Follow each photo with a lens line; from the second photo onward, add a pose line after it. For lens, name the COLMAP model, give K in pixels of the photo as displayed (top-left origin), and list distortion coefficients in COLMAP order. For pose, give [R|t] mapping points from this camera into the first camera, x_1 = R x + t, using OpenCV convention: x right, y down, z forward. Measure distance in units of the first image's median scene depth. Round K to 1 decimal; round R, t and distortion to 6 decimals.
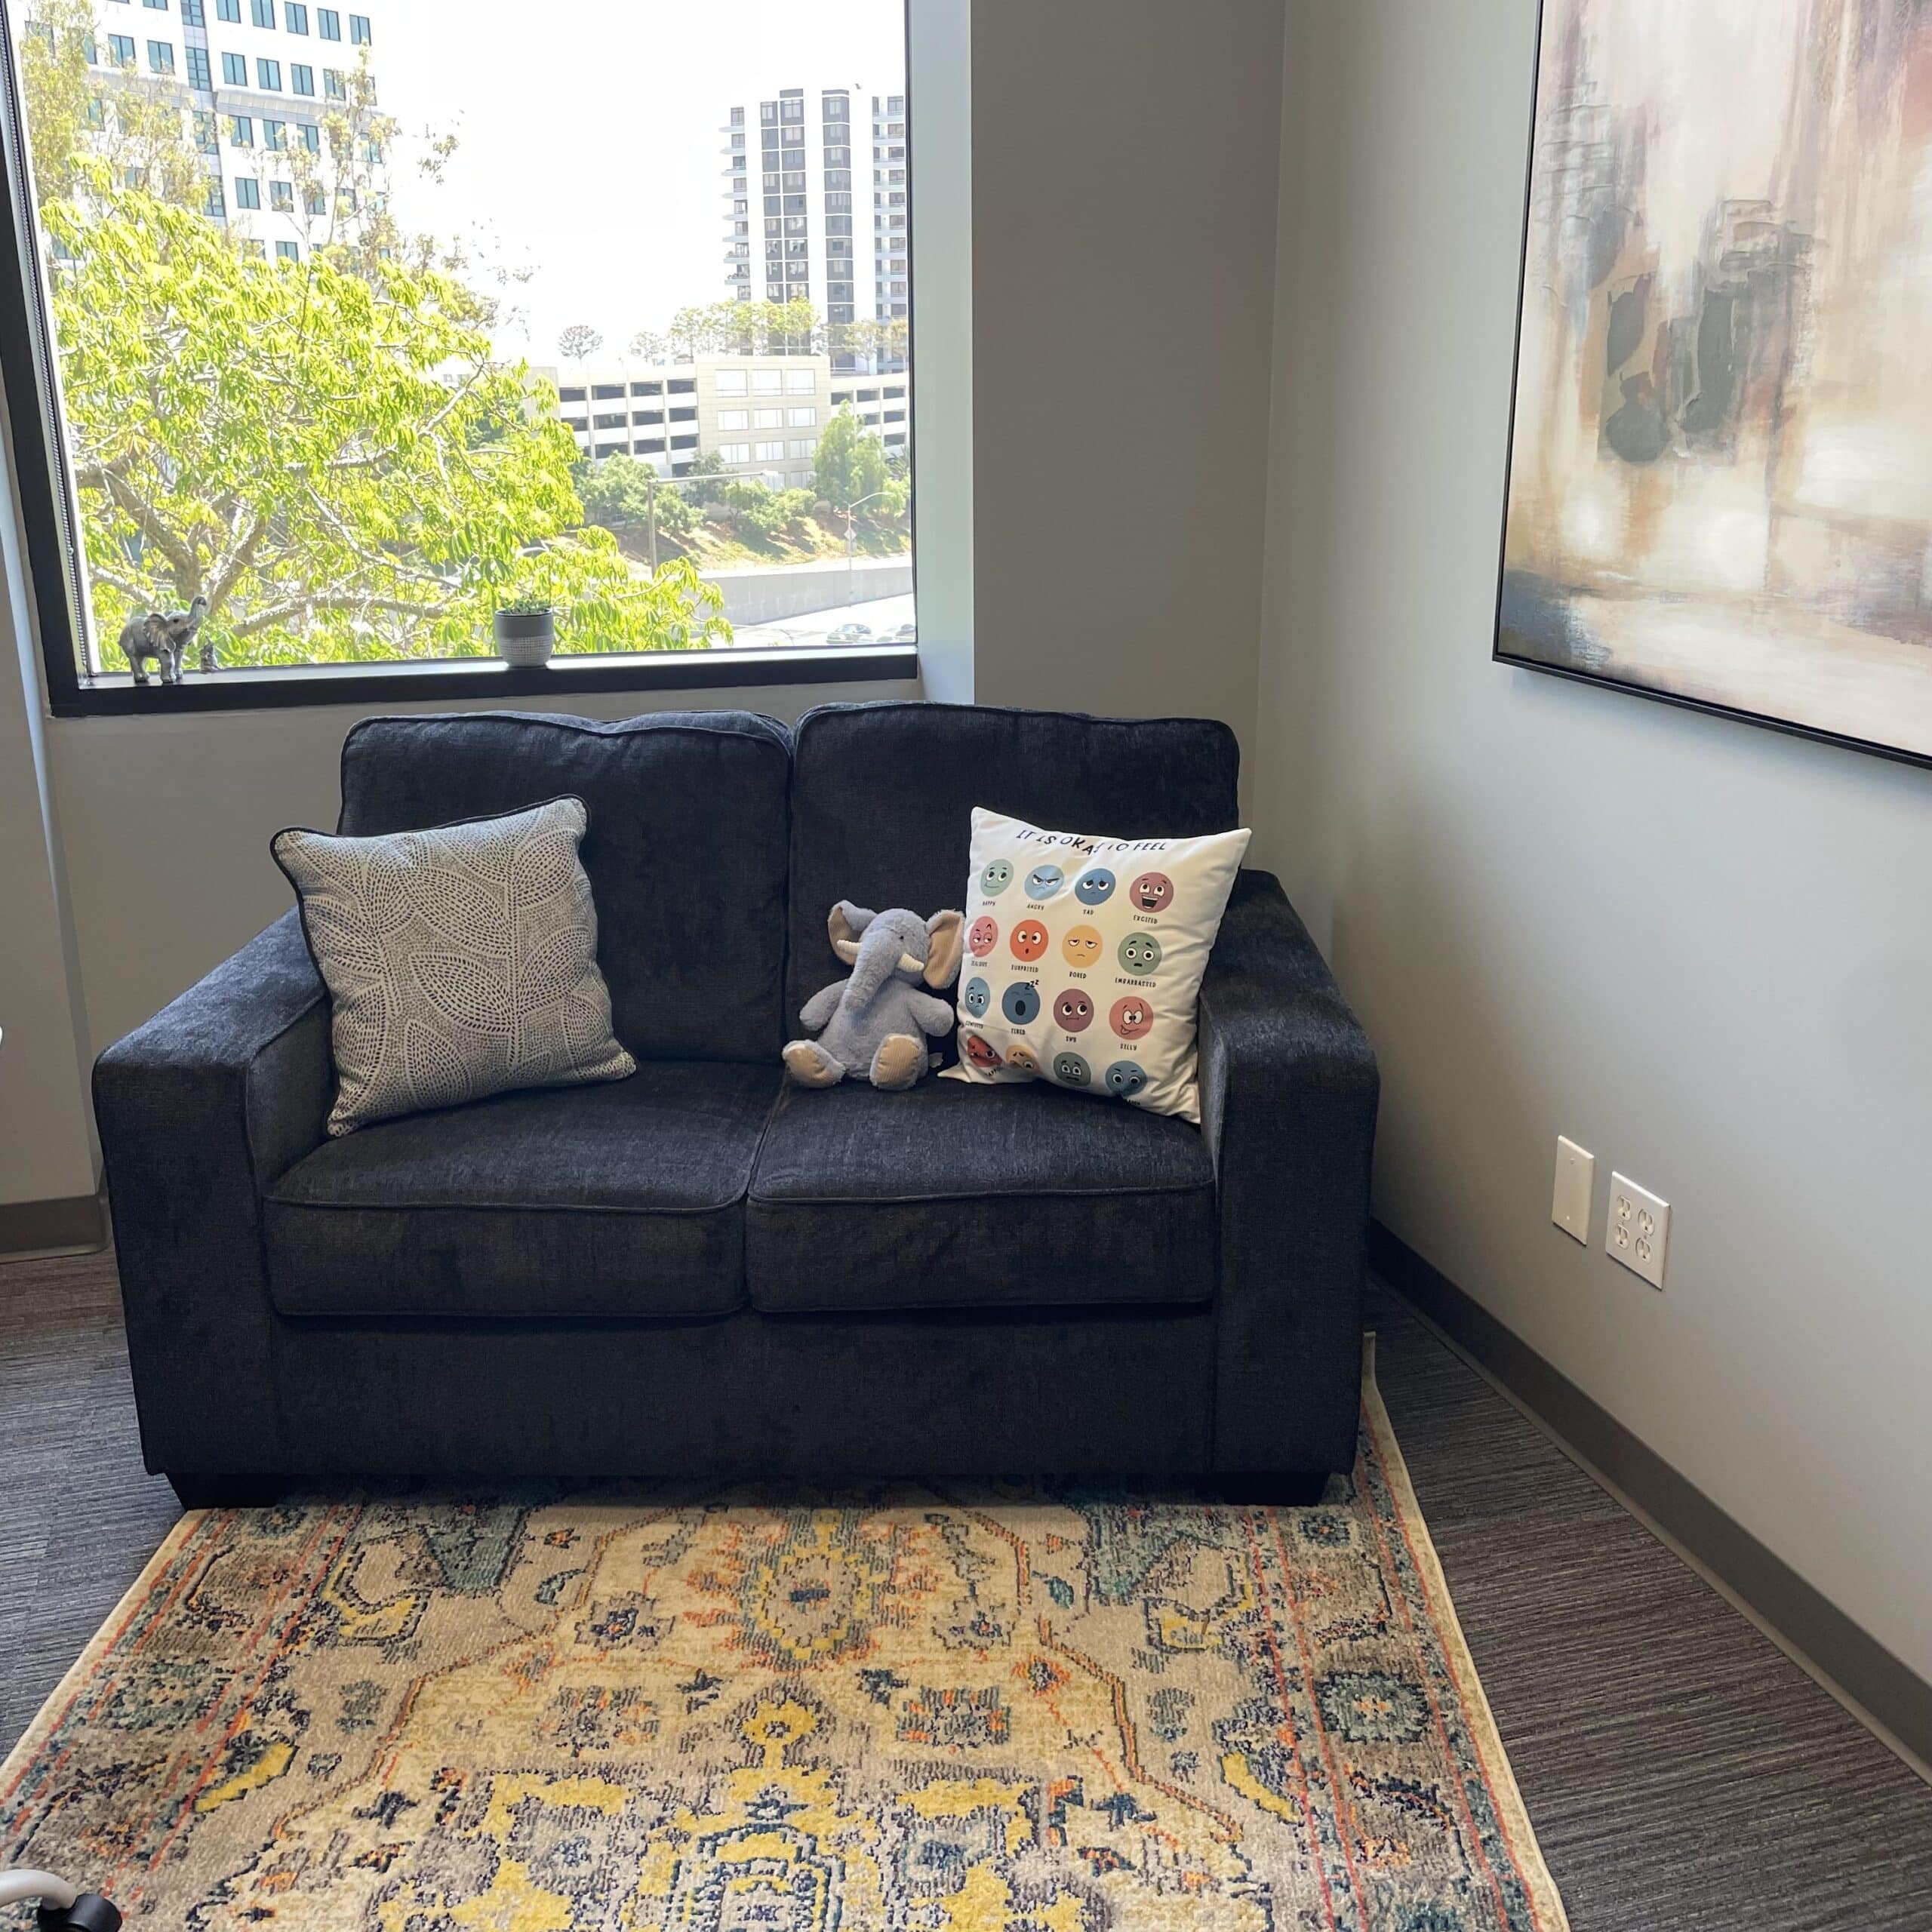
lens RADIAL K [[1964.6, 0, 970.3], [0, 1964.6, 924.5], [0, 0, 1]] dist [0.104306, -0.149906]
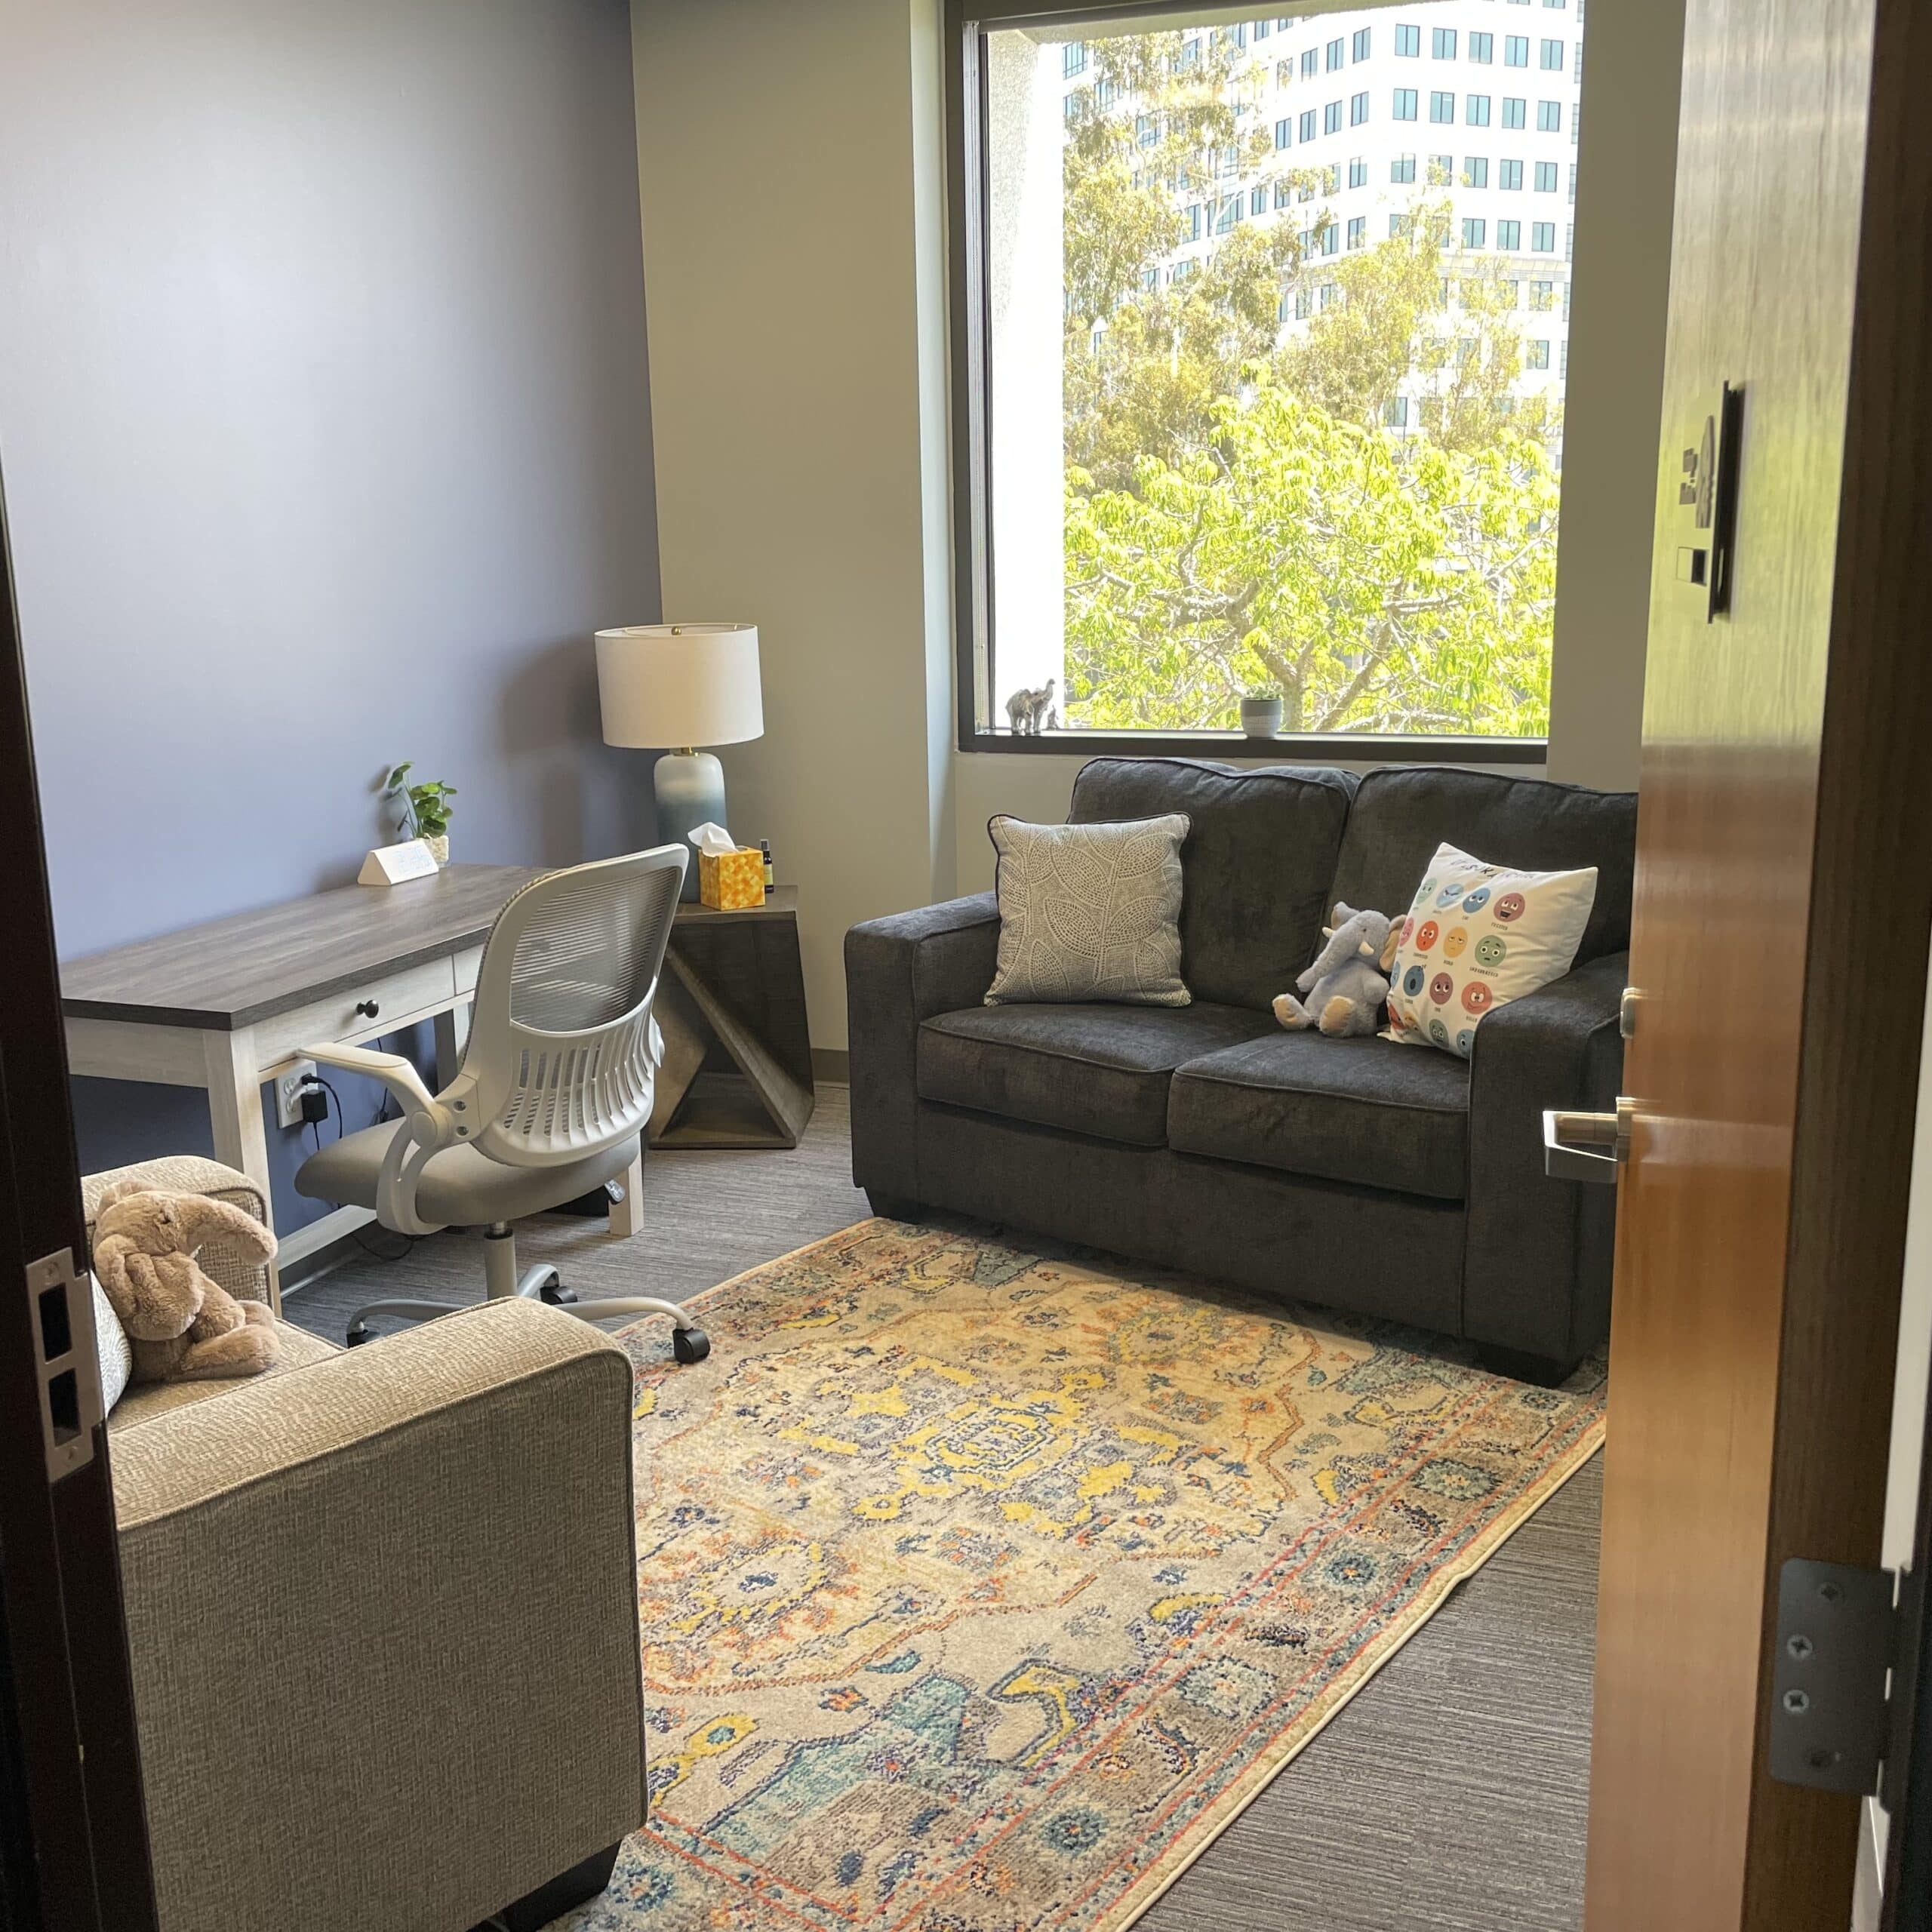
lens RADIAL K [[1964.6, 0, 970.3], [0, 1964.6, 924.5], [0, 0, 1]] dist [0.104306, -0.149906]
pose [[0.803868, 0.108994, -0.584737, 0.616825], [-0.150890, 0.988278, -0.023224, 0.085869], [0.575351, 0.106900, 0.810891, -0.305283]]
